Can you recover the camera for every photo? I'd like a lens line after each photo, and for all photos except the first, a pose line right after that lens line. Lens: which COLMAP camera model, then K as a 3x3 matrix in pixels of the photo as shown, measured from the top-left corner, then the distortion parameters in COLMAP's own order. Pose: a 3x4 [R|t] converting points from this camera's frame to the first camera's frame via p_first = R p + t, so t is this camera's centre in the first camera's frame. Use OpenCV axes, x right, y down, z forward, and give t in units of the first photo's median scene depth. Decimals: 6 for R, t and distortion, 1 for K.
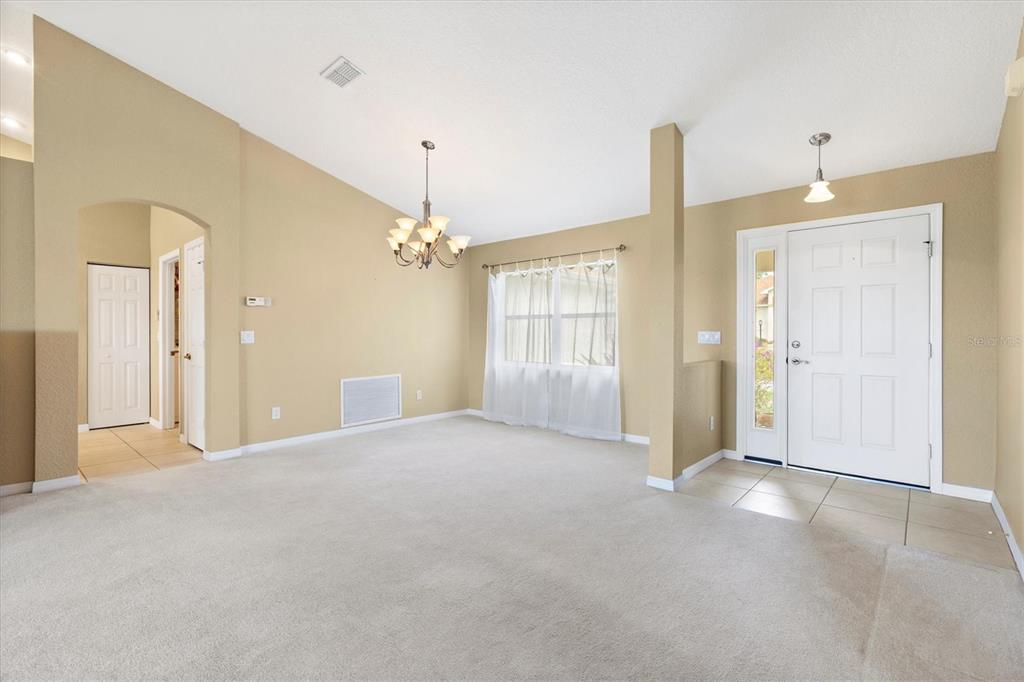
lens RADIAL K [[464.9, 0, 518.3], [0, 464.9, 335.6], [0, 0, 1]] dist [0.003081, 0.000146]
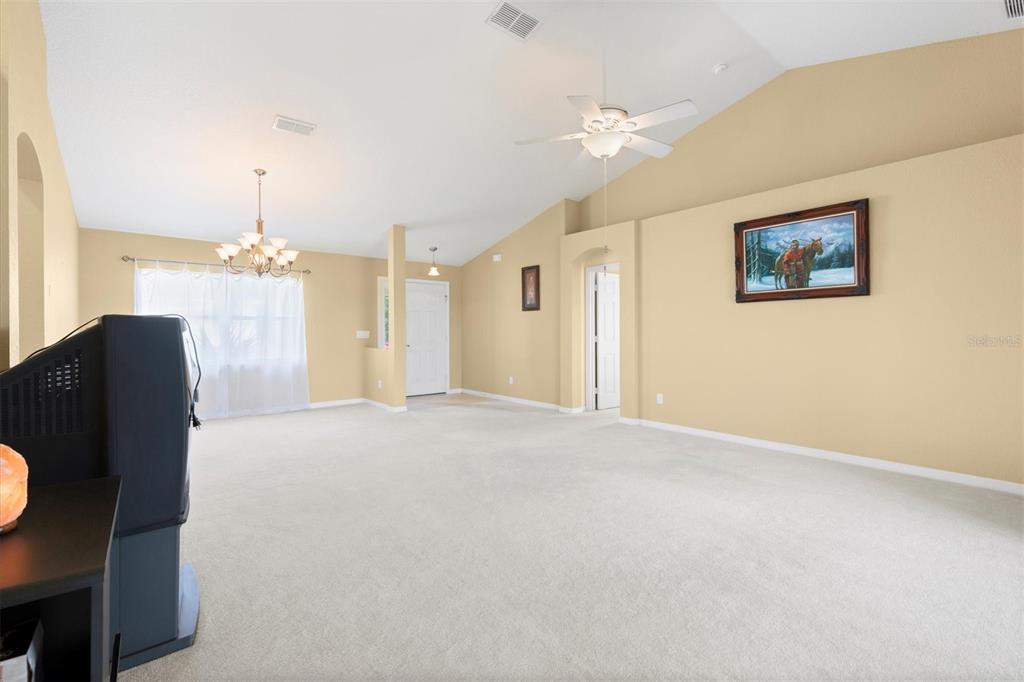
lens RADIAL K [[465.4, 0, 516.5], [0, 465.4, 334.3], [0, 0, 1]] dist [0.012753, -0.000017]
pose [[0.165069, -0.005435, 0.986267, -1.235104], [0.010372, 0.999939, 0.003774, 0.002469], [-0.986227, 0.009607, 0.165116, 0.159983]]
